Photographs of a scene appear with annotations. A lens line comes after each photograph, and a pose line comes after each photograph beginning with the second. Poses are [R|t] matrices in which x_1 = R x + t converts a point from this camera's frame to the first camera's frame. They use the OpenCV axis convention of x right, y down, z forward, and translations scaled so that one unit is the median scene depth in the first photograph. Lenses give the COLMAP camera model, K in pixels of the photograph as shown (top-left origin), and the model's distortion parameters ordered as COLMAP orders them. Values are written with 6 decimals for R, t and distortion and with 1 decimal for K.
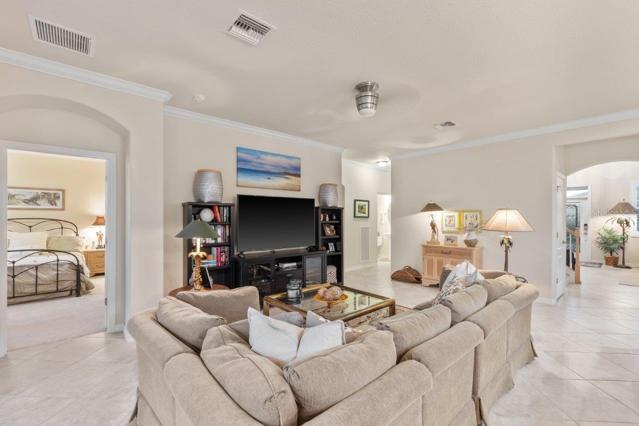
lens RADIAL K [[276.5, 0, 318.7], [0, 276.5, 217.6], [0, 0, 1]] dist [0.001128, -0.001513]
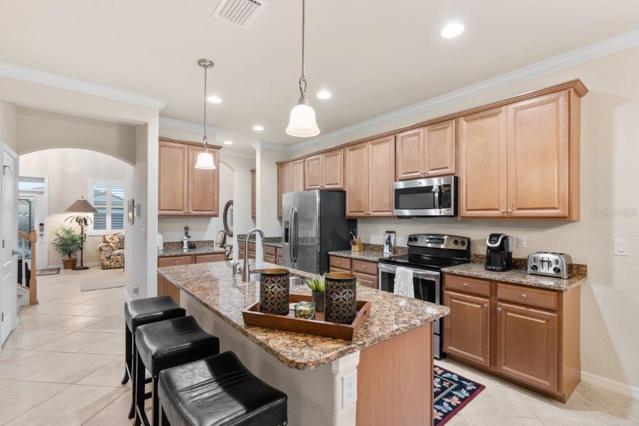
lens RADIAL K [[293.9, 0, 319.4], [0, 293.9, 217.3], [0, 0, 1]] dist [-0.000086, -0.000363]
pose [[0.037871, 0.000830, 0.999282, 0.185335], [-0.007874, 0.999969, -0.000532, -0.000937], [-0.999252, -0.007848, 0.037877, 0.214091]]
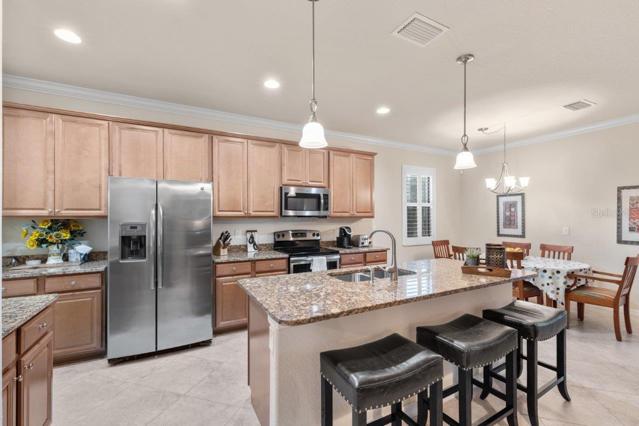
lens RADIAL K [[276.5, 0, 320.2], [0, 276.5, 217.4], [0, 0, 1]] dist [0.001128, -0.001513]
pose [[-0.975151, -0.000743, 0.221539, 0.606960], [-0.000917, 0.999999, -0.000684, -0.001726], [-0.221539, -0.000871, -0.975151, 0.744476]]
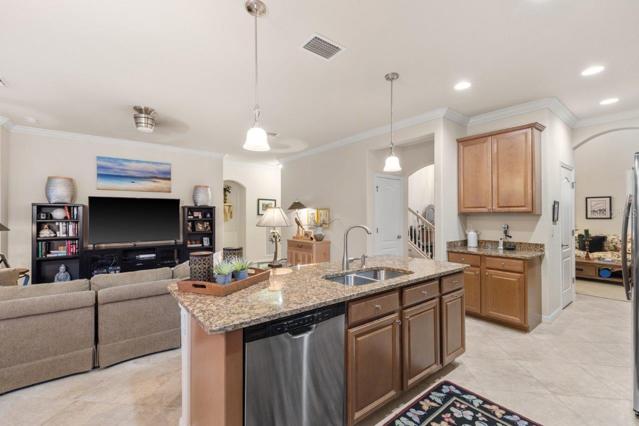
lens RADIAL K [[276.5, 0, 317.2], [0, 276.5, 215.0], [0, 0, 1]] dist [0.001128, -0.001513]
pose [[0.998620, -0.003876, -0.052366, 0.570090], [0.003856, 0.999992, -0.000479, 0.000764], [0.052367, 0.000276, 0.998628, -0.109368]]
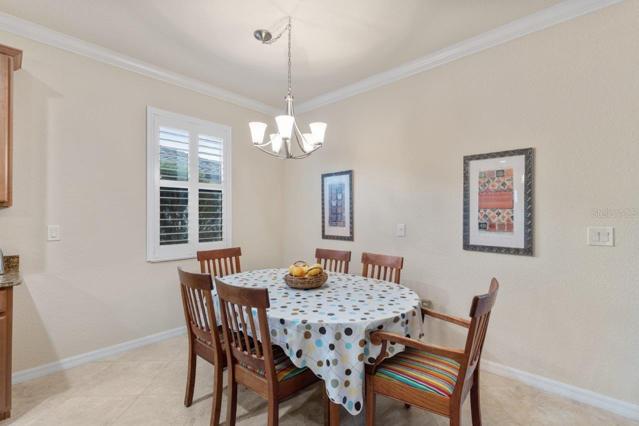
lens RADIAL K [[293.9, 0, 320.6], [0, 293.9, 211.6], [0, 0, 1]] dist [-0.000086, -0.000363]
pose [[-0.992838, -0.002937, -0.119429, 0.278729], [-0.001337, 0.999908, -0.013473, 0.012067], [0.119458, -0.013216, -0.992751, 0.286473]]
